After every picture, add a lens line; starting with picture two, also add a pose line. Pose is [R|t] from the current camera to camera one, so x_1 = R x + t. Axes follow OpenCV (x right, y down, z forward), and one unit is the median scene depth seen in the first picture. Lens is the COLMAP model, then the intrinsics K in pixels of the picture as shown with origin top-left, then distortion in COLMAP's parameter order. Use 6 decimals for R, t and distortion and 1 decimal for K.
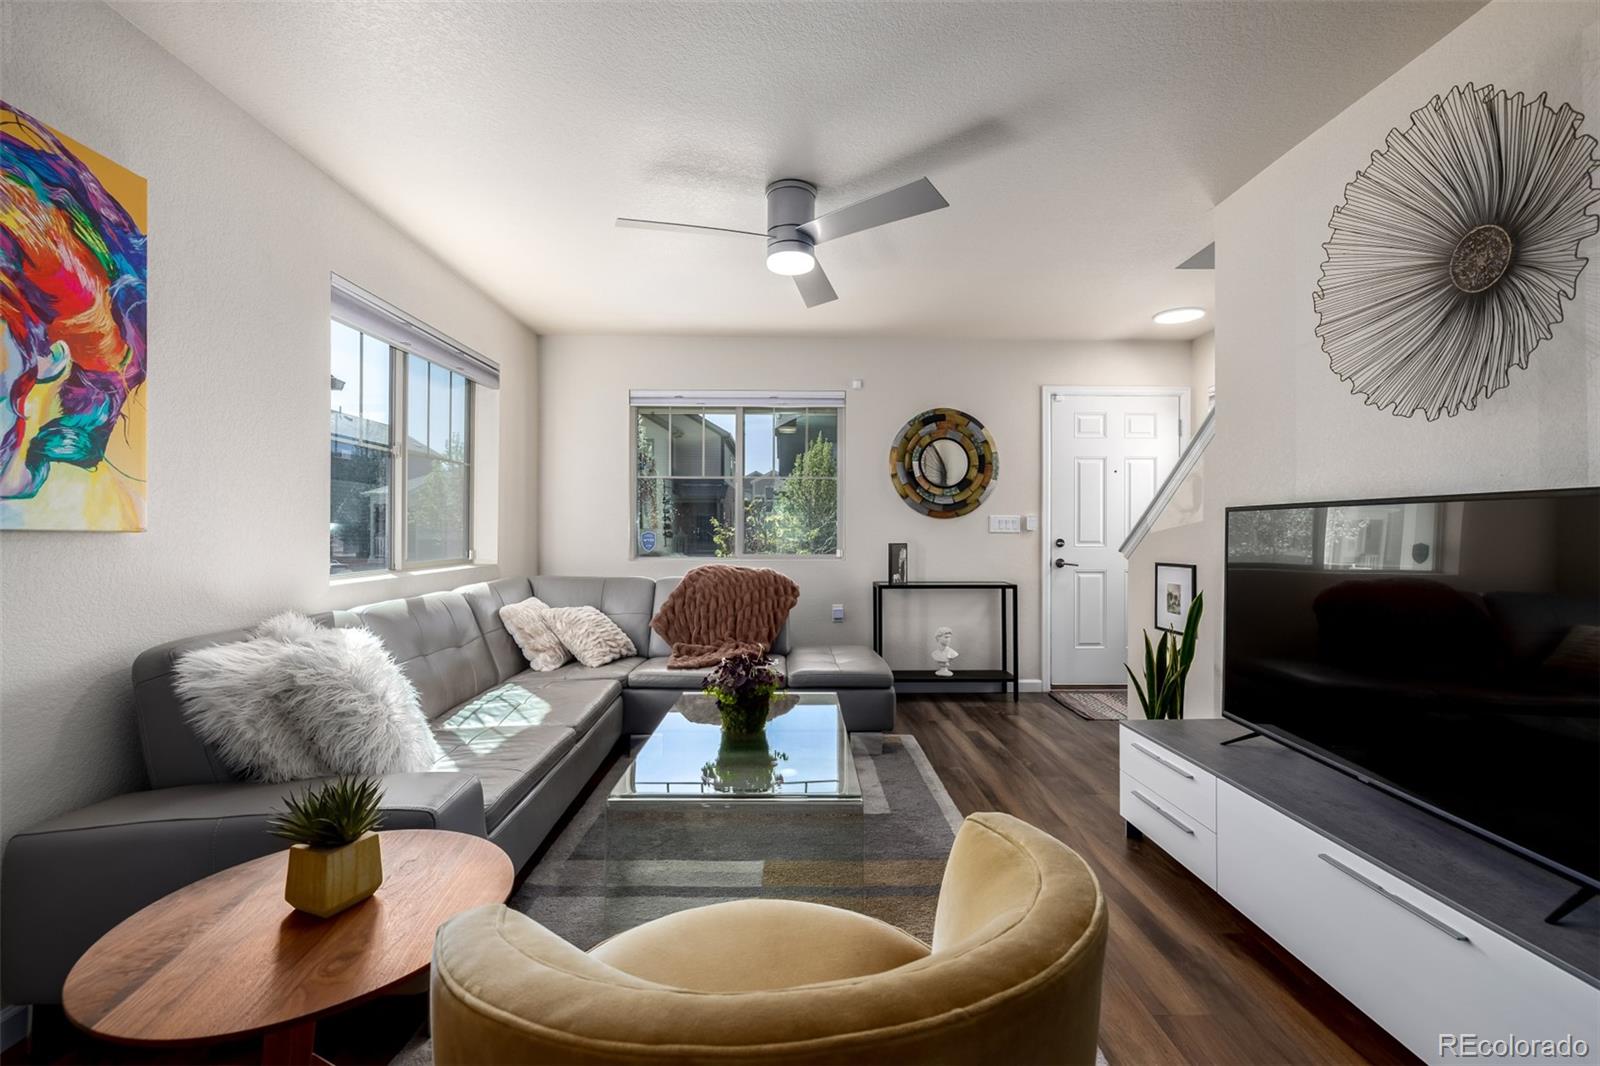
lens RADIAL K [[678.5, 0, 795.9], [0, 678.5, 523.9], [0, 0, 1]] dist [-0.004409, -0.000275]
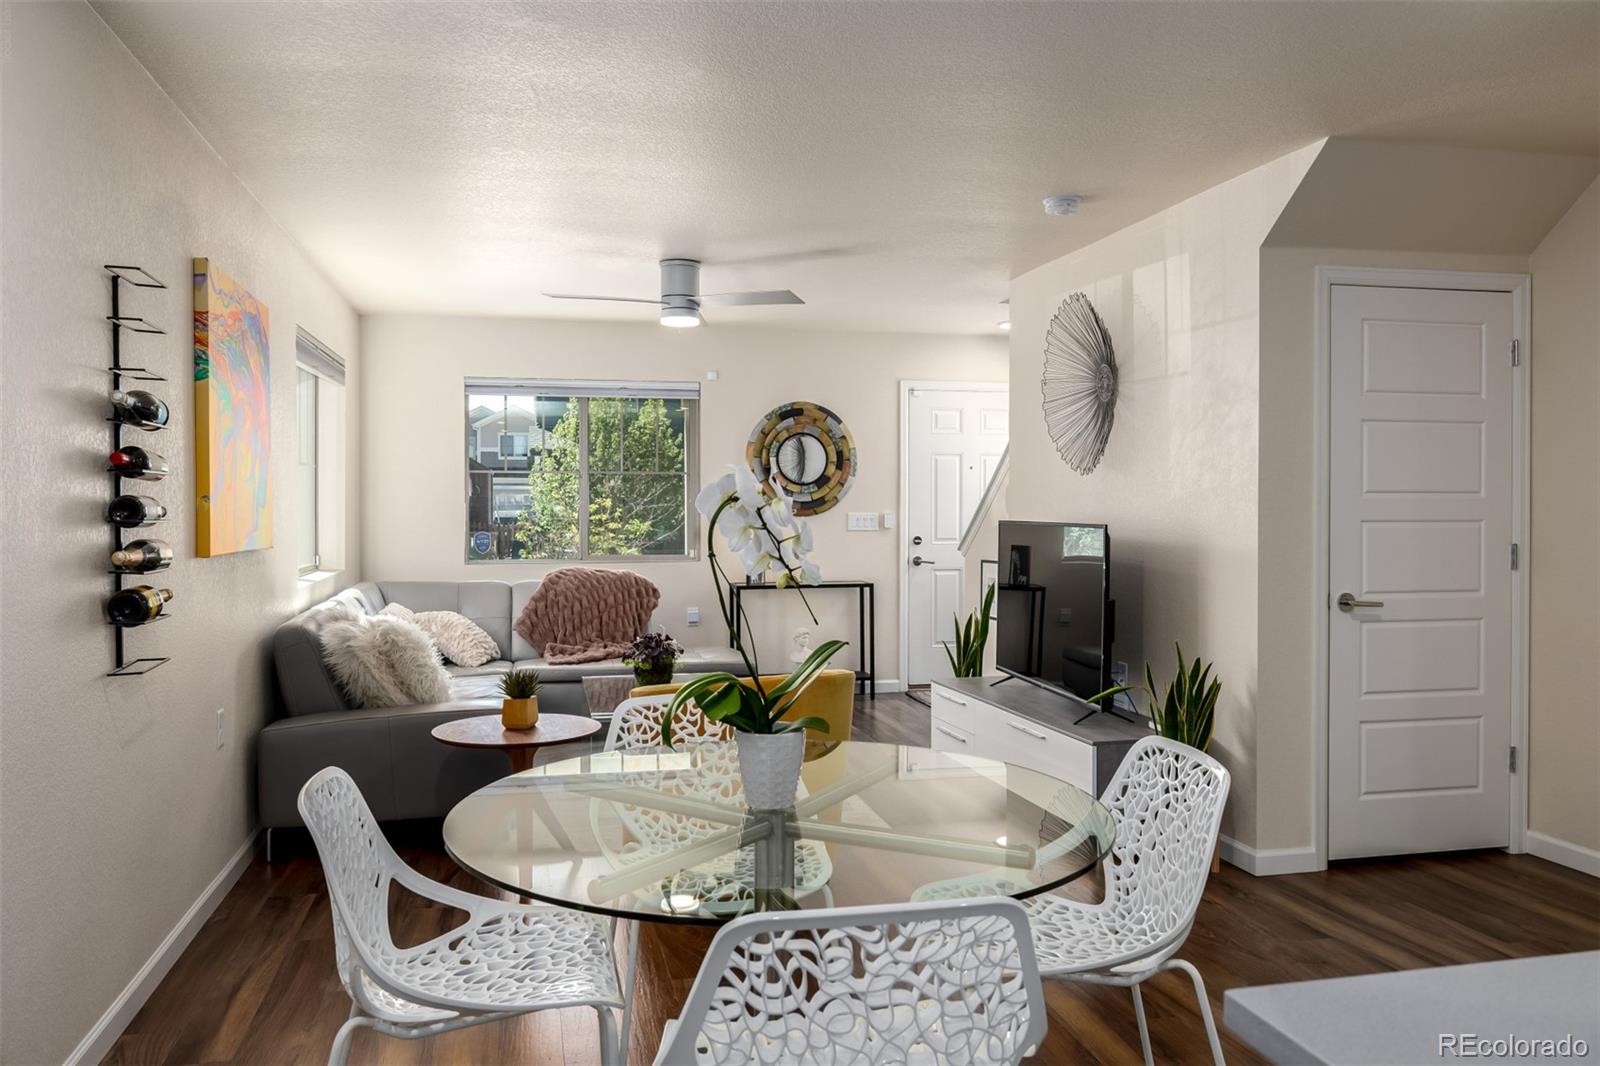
lens RADIAL K [[1173.6, 0, 800.0], [0, 1173.6, 527.5], [0, 0, 1]] dist [-0.000825, -0.000079]
pose [[0.977416, -0.006876, 0.211211, -0.168589], [0.001365, 0.999655, 0.026227, -0.044198], [-0.211318, -0.025347, 0.977089, -0.775349]]
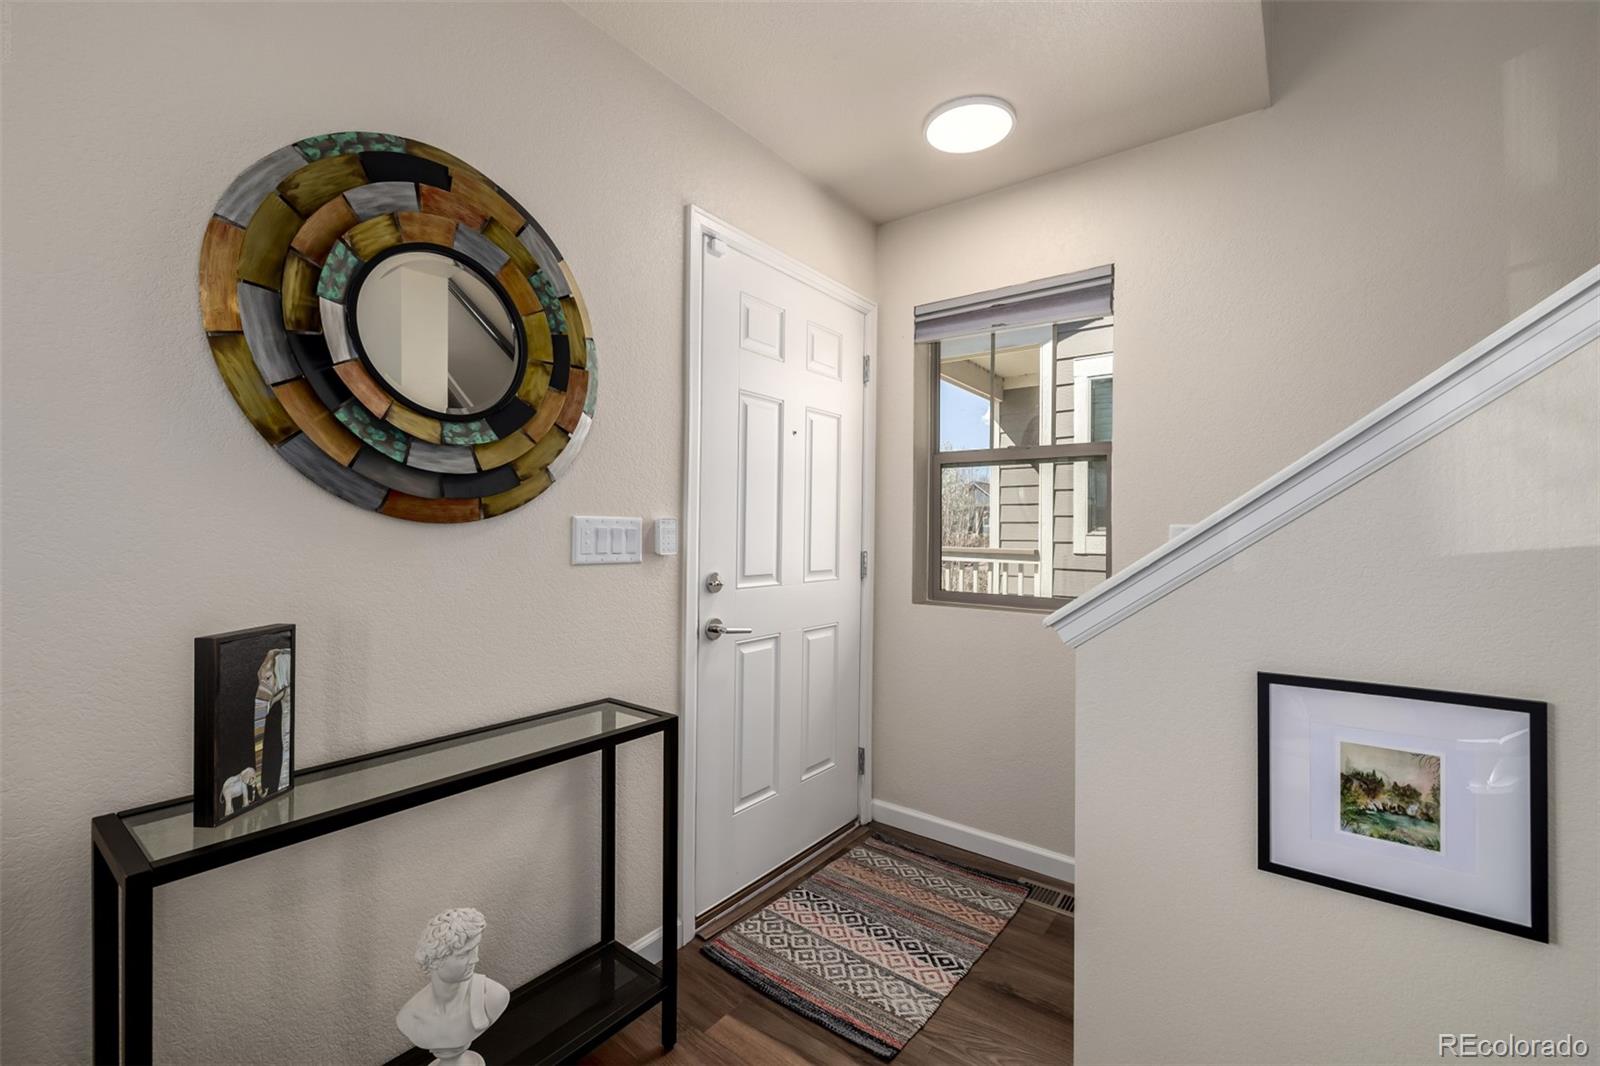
lens RADIAL K [[678.5, 0, 801.5], [0, 678.5, 533.7], [0, 0, 1]] dist [-0.004409, -0.000275]
pose [[0.626972, 0.002367, 0.779038, 0.106954], [-0.016824, 0.999803, 0.010502, -0.011065], [-0.778860, -0.019691, 0.626888, 0.848181]]
